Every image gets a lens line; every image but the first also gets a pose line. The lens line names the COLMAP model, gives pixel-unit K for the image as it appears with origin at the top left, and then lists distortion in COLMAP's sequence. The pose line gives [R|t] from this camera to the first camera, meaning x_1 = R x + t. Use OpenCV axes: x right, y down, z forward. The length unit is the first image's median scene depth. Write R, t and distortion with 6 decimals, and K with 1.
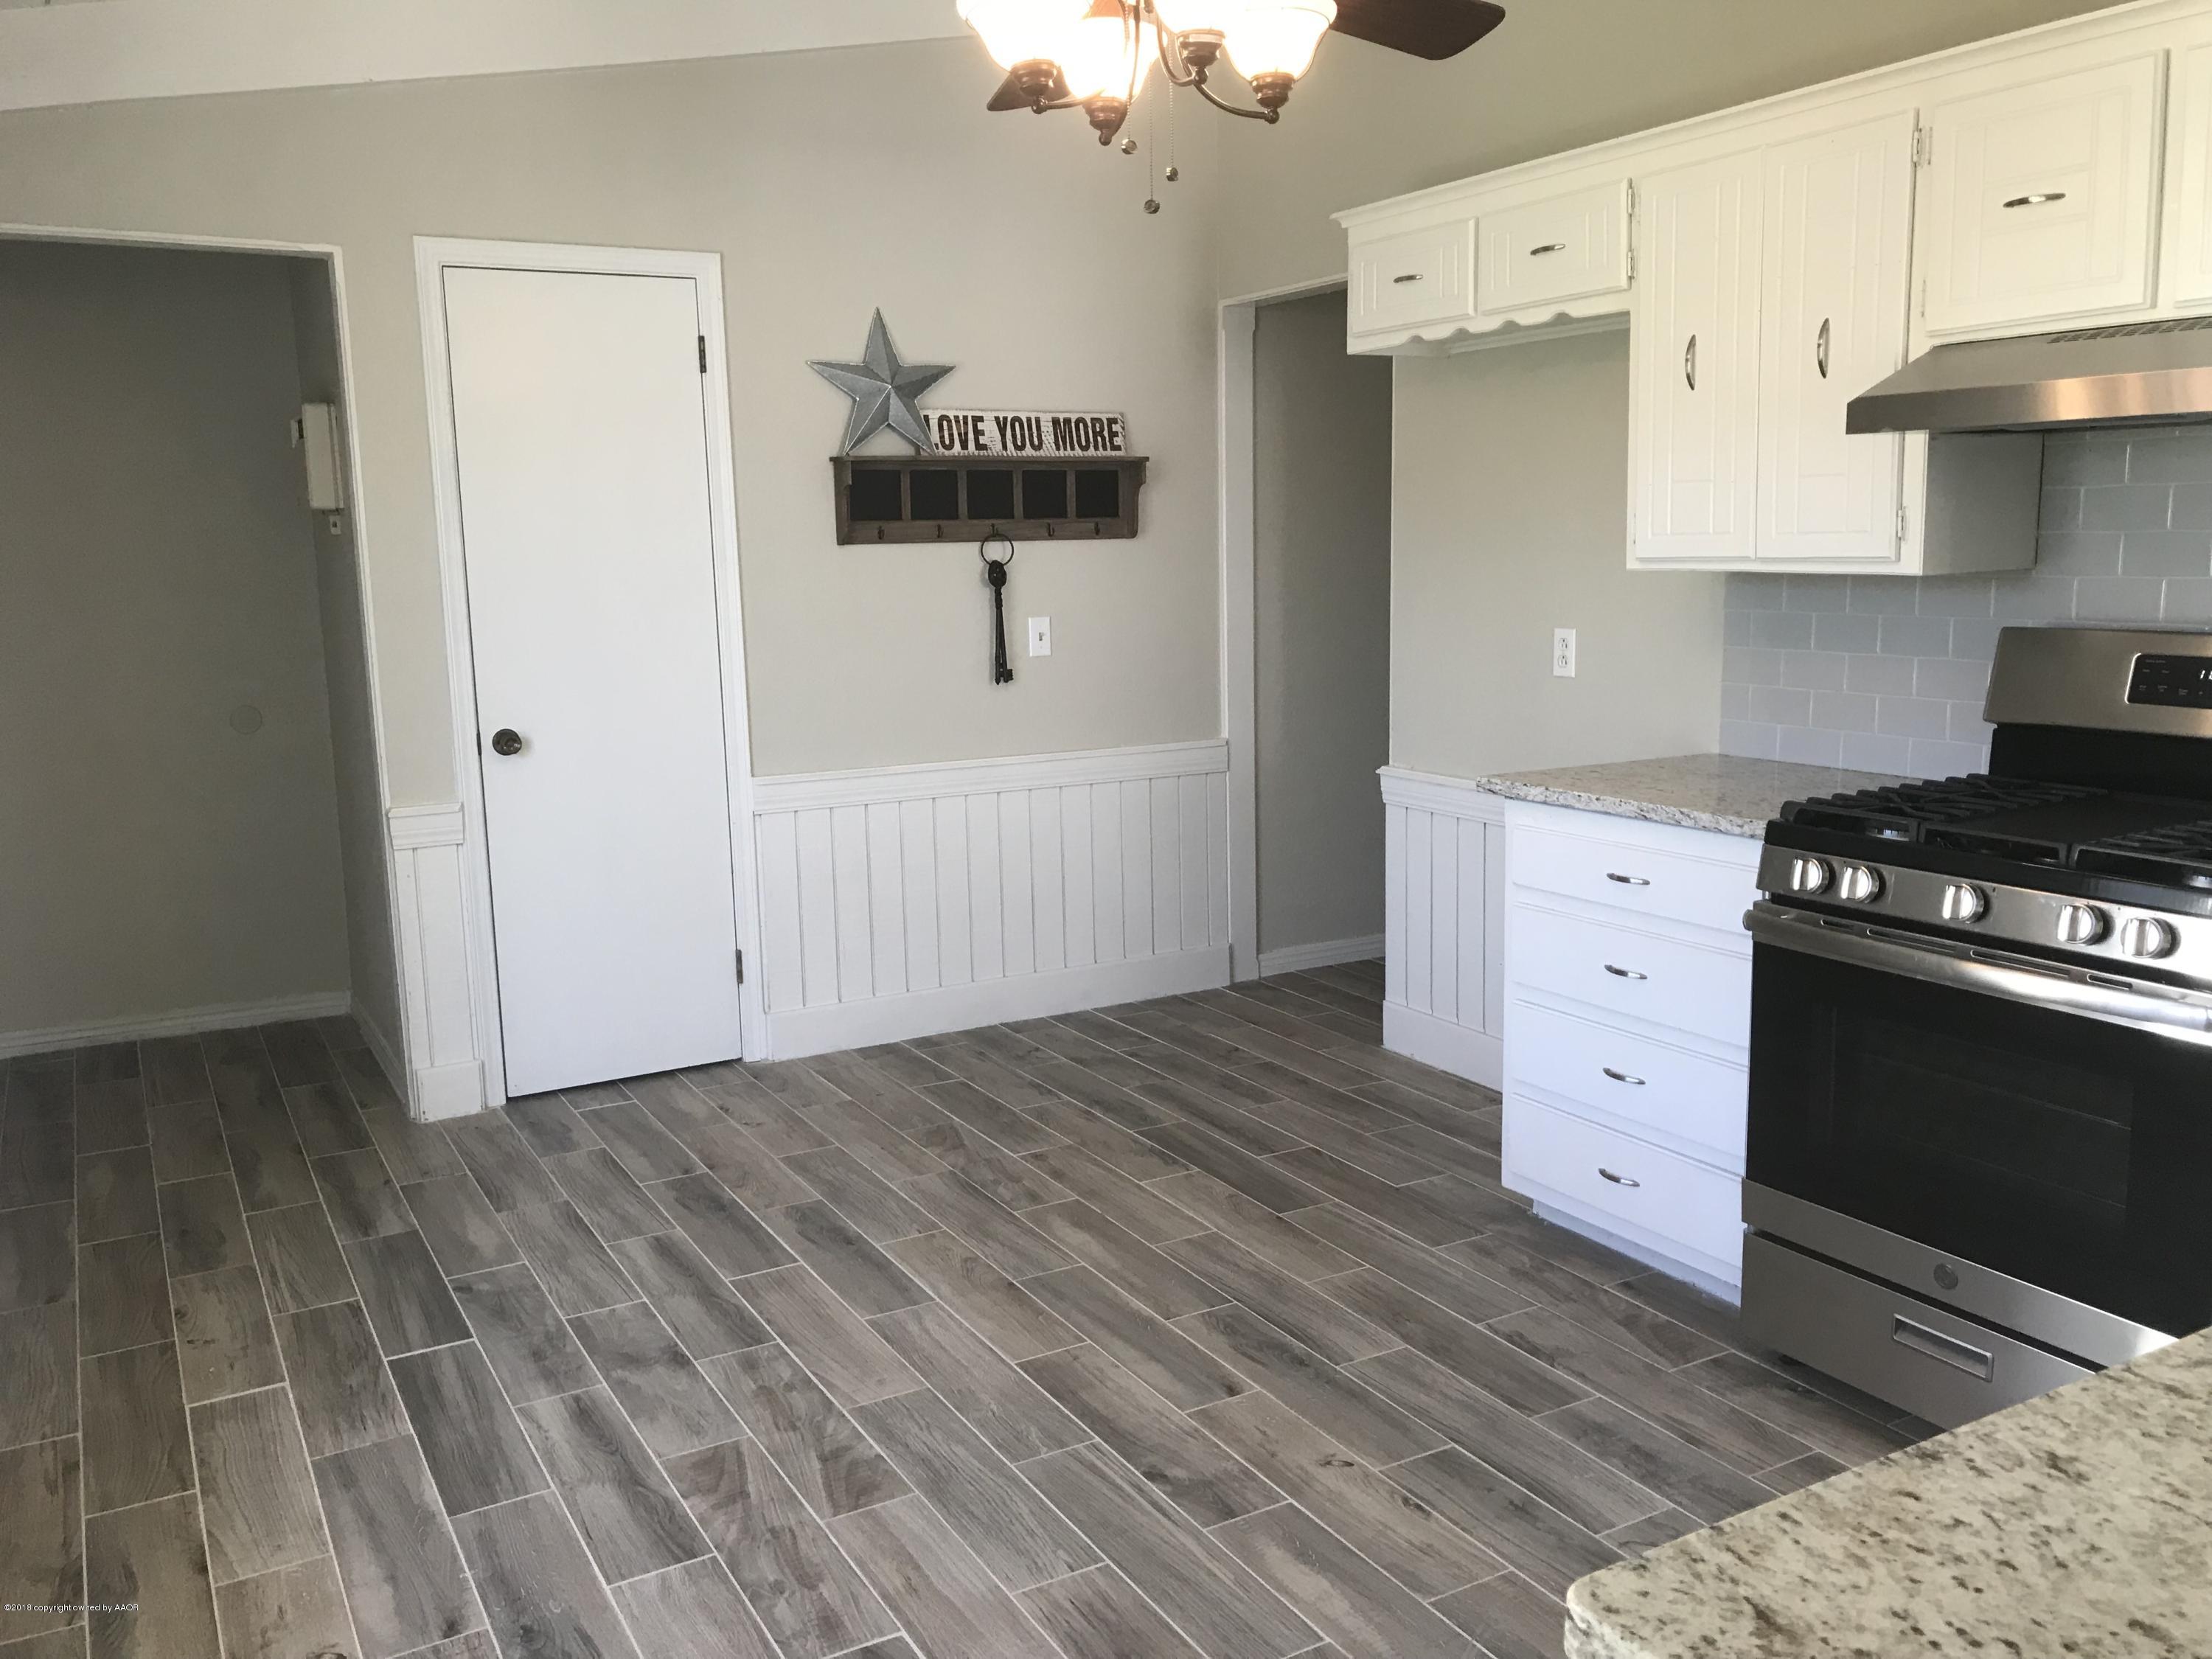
lens RADIAL K [[1804.0, 0, 1109.0], [0, 1804.0, 820.5], [0, 0, 1]] dist [0.050525, -0.058000]
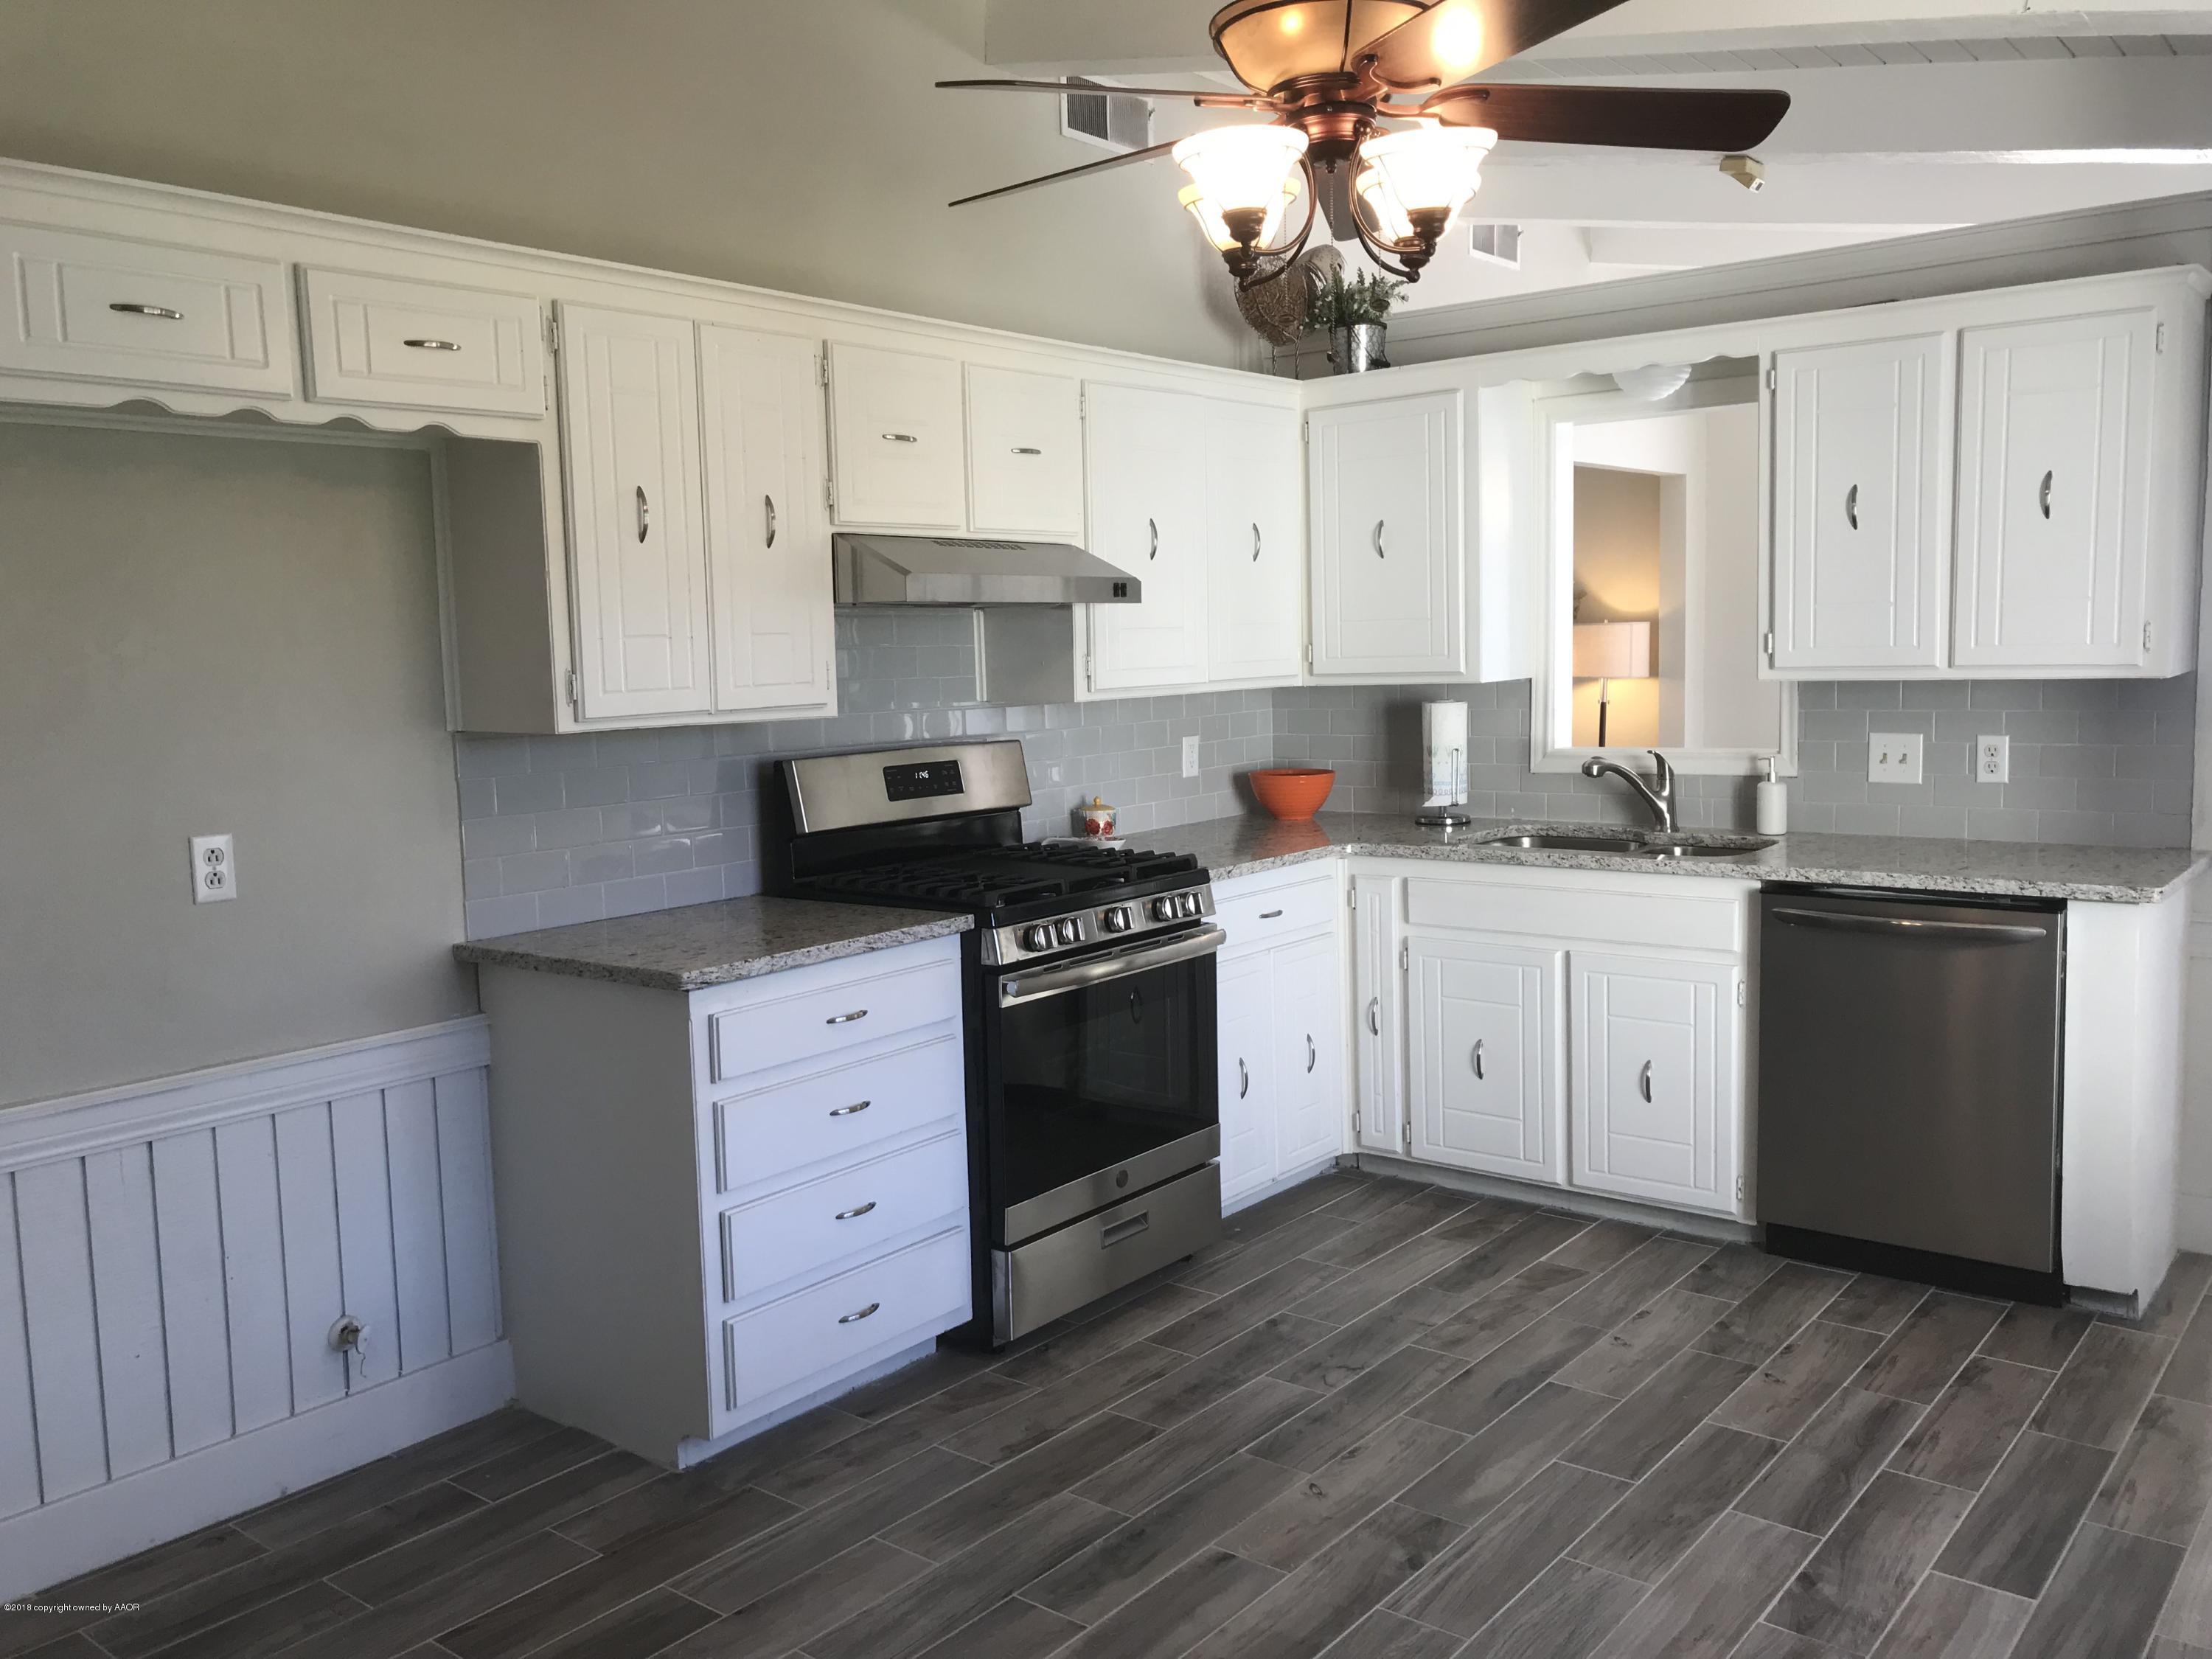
lens RADIAL K [[1804.0, 0, 1108.4], [0, 1804.0, 830.6], [0, 0, 1]] dist [0.050525, -0.058000]
pose [[-0.362658, -0.069652, 0.929316, -0.751444], [0.180635, 0.973037, 0.143420, -0.201389], [-0.914248, 0.219880, -0.340298, 1.259738]]
